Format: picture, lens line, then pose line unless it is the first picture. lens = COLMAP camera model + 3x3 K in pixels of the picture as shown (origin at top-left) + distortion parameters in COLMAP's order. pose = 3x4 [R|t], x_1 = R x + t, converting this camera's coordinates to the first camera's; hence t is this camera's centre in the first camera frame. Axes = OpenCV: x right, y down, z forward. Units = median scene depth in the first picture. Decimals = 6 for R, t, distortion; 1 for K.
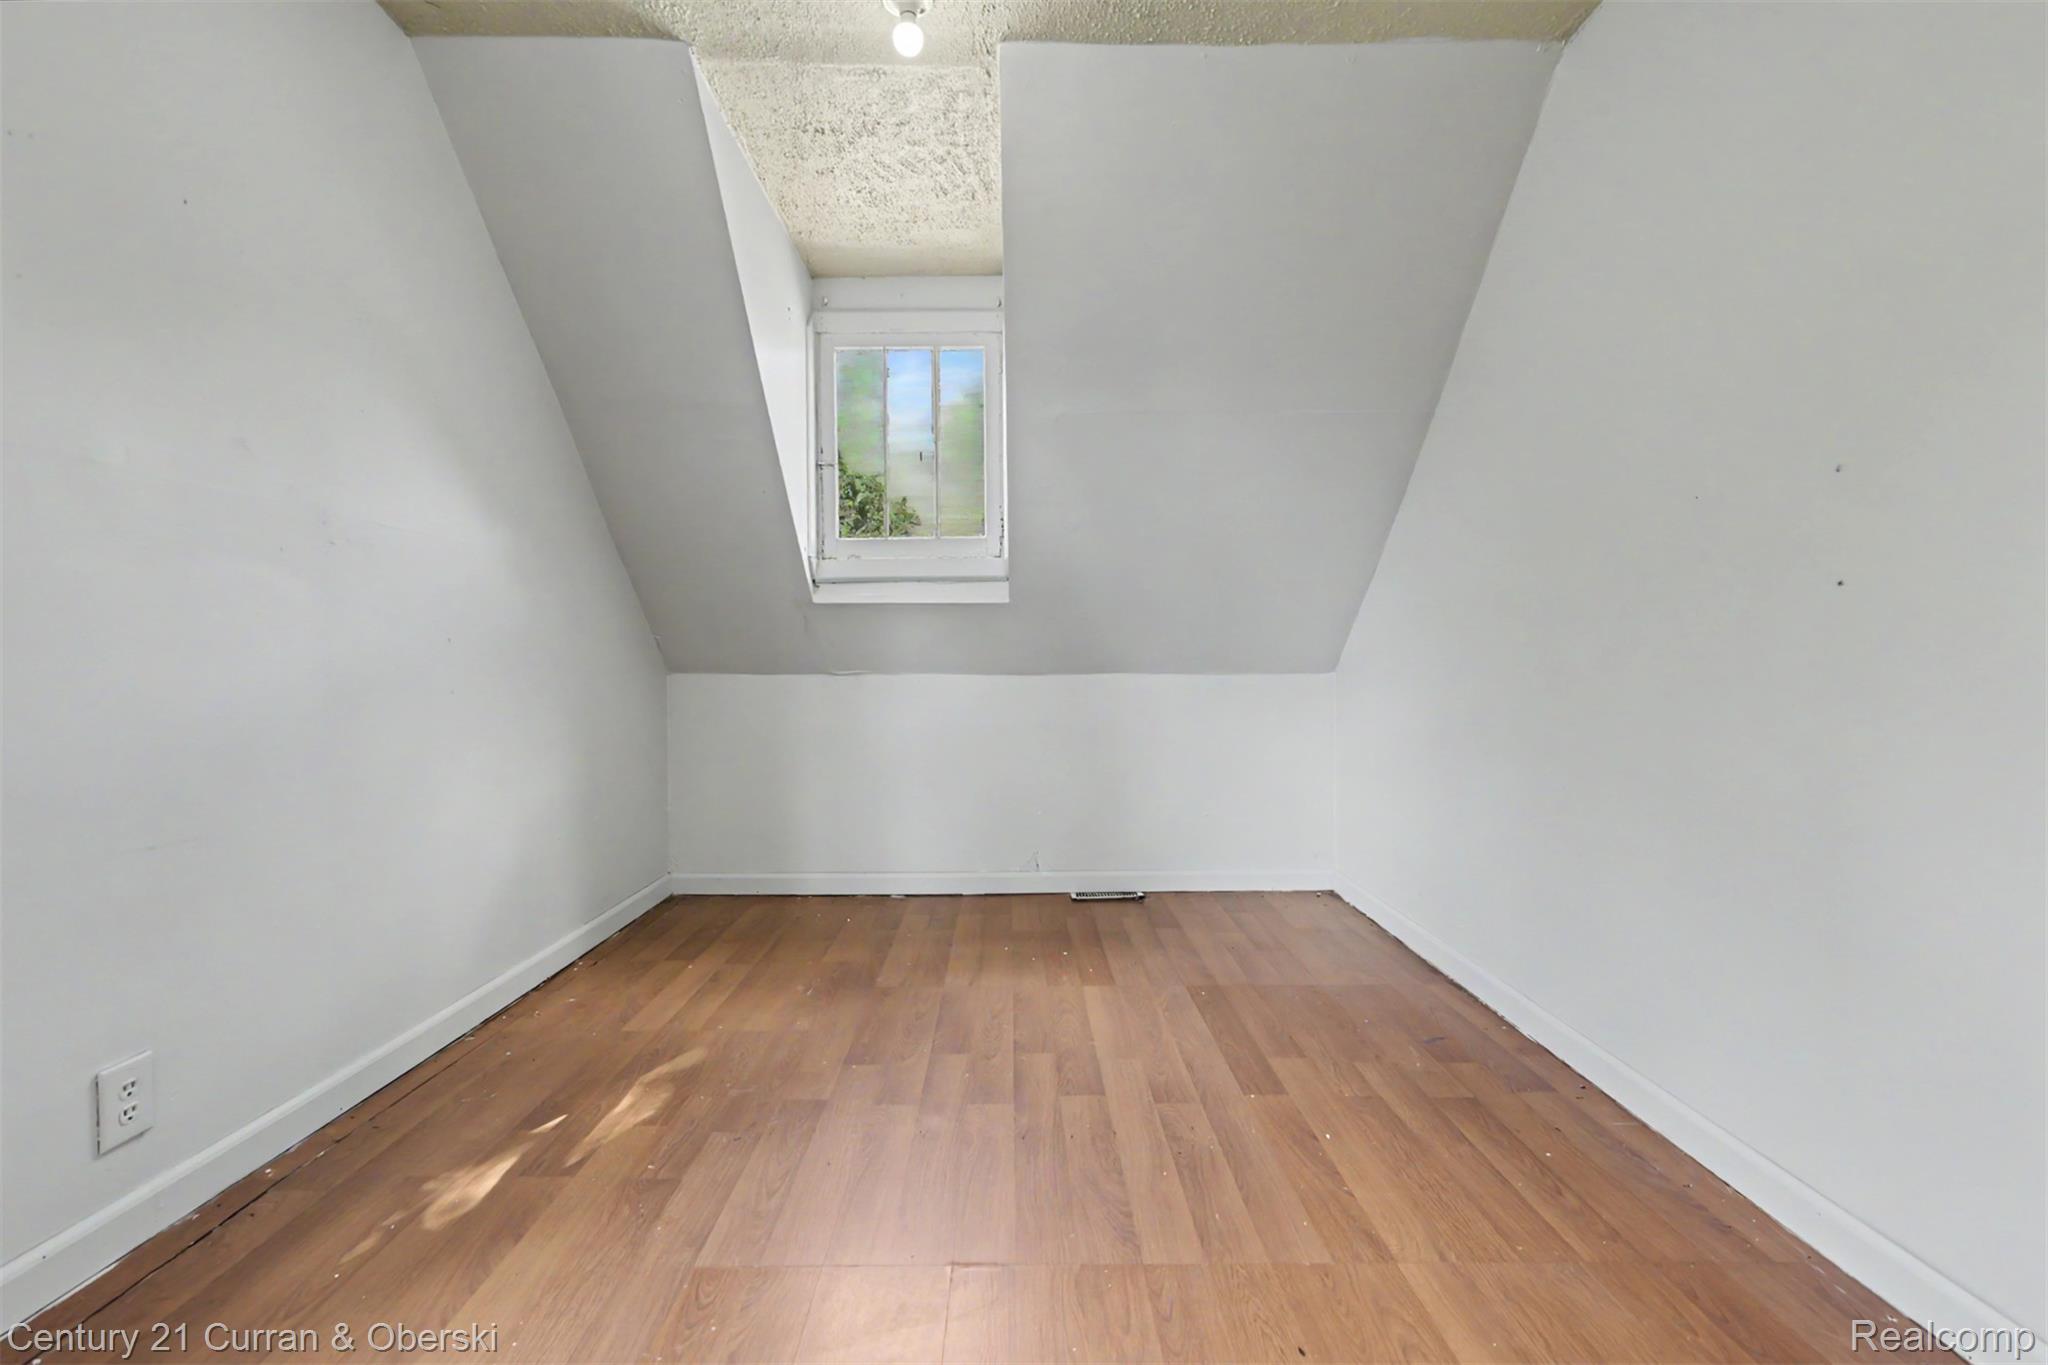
lens RADIAL K [[914.5, 0, 1024.9], [0, 914.5, 670.2], [0, 0, 1]] dist [0.002011, 0.000027]
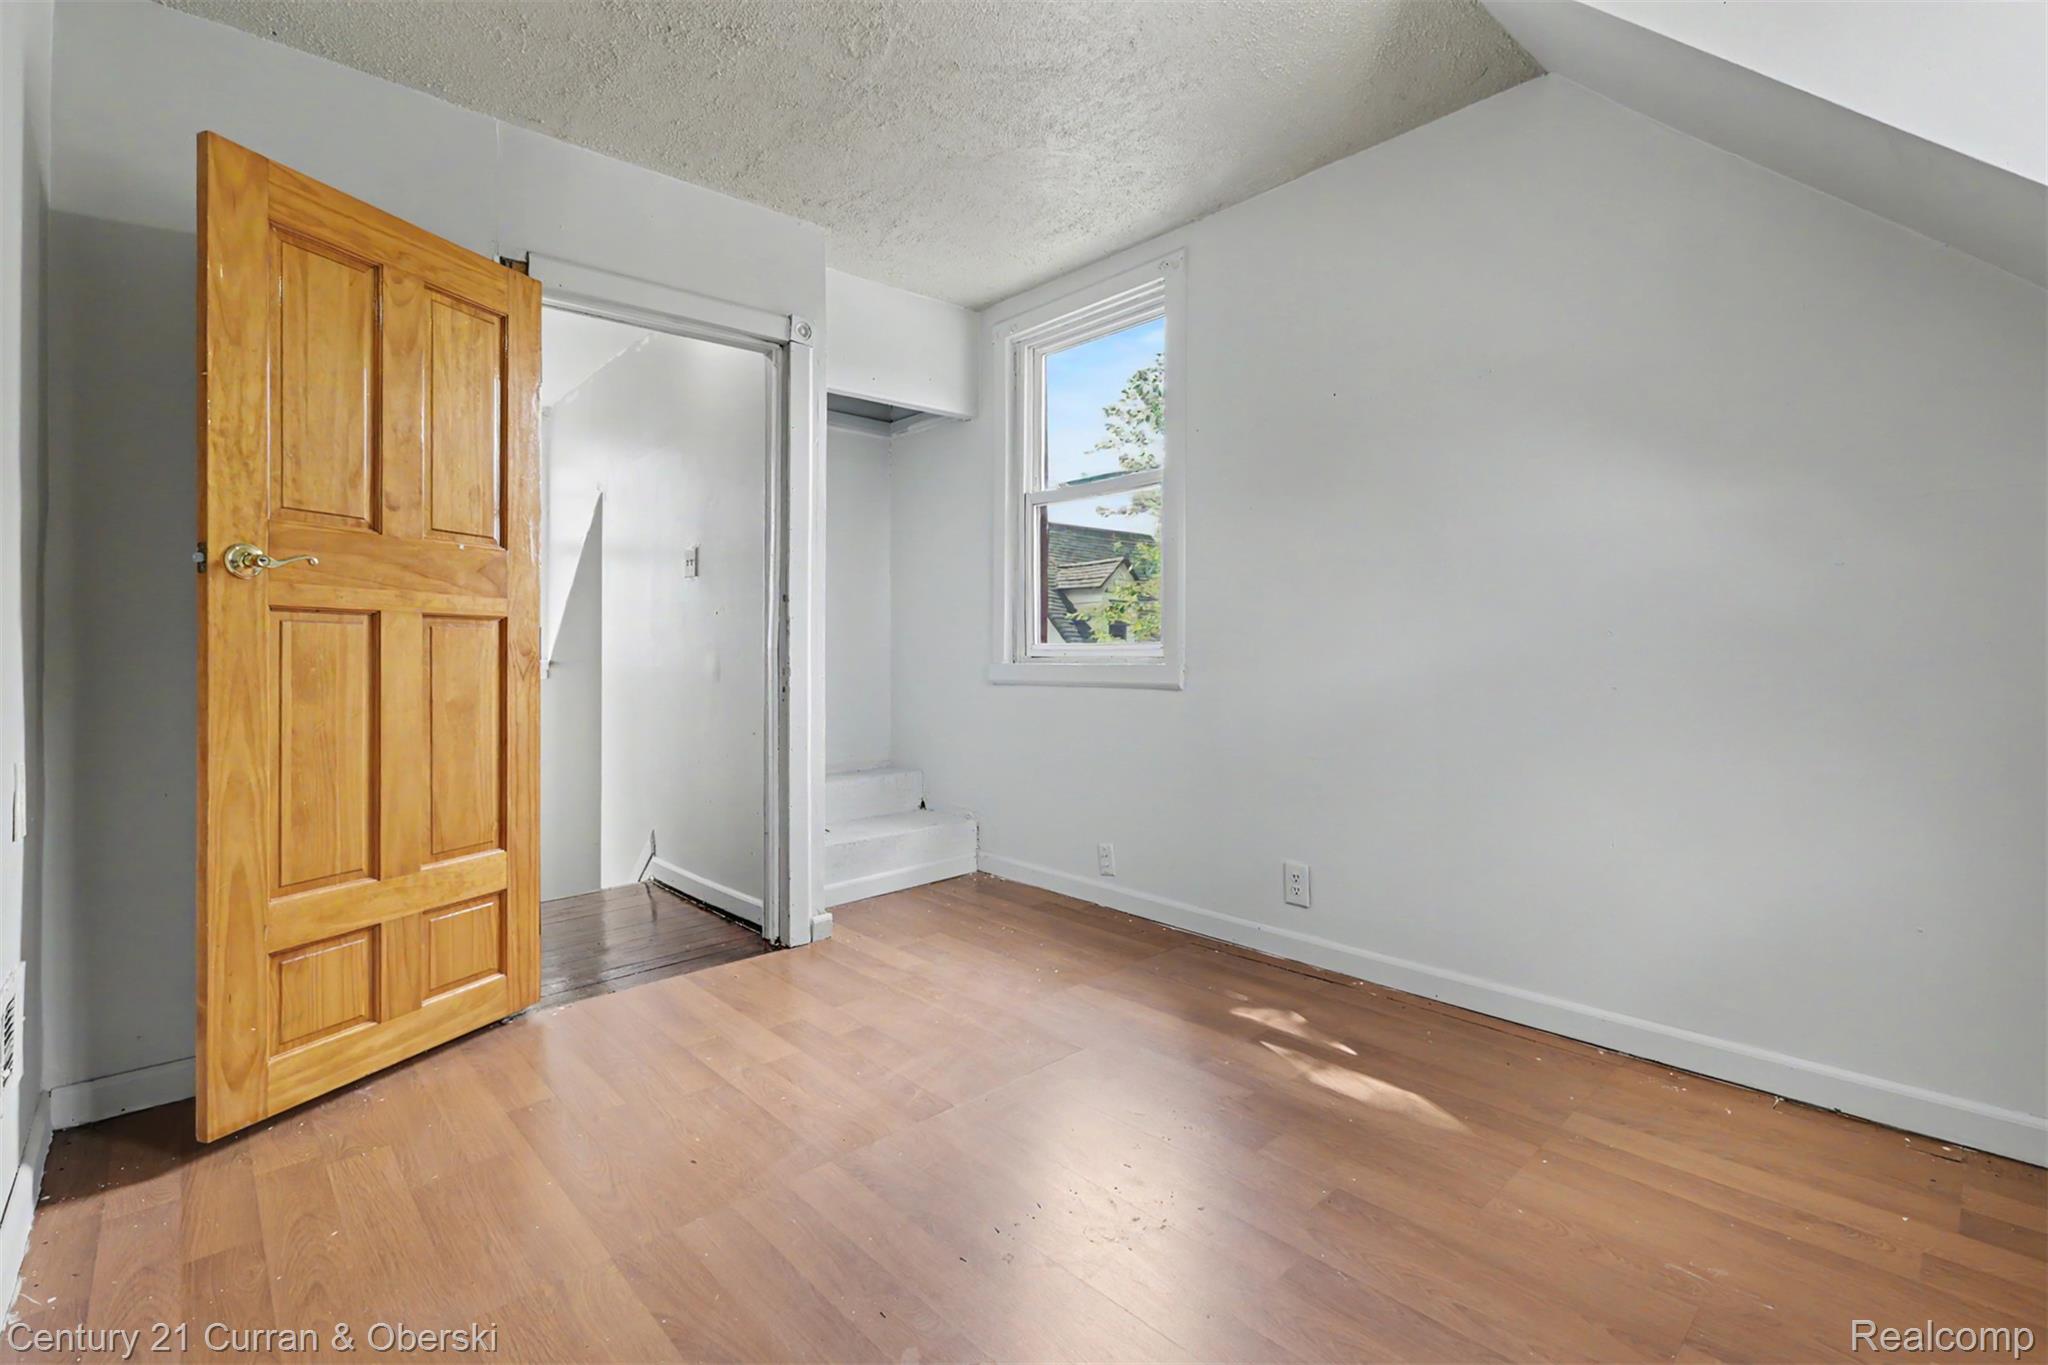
lens RADIAL K [[914.5, 0, 1024.9], [0, 914.5, 670.2], [0, 0, 1]] dist [0.002011, 0.000027]
pose [[-0.743445, 0.016642, -0.668591, 0.570138], [0.004716, 0.999796, 0.019643, -0.017859], [0.668781, 0.011450, -0.743371, 1.597103]]
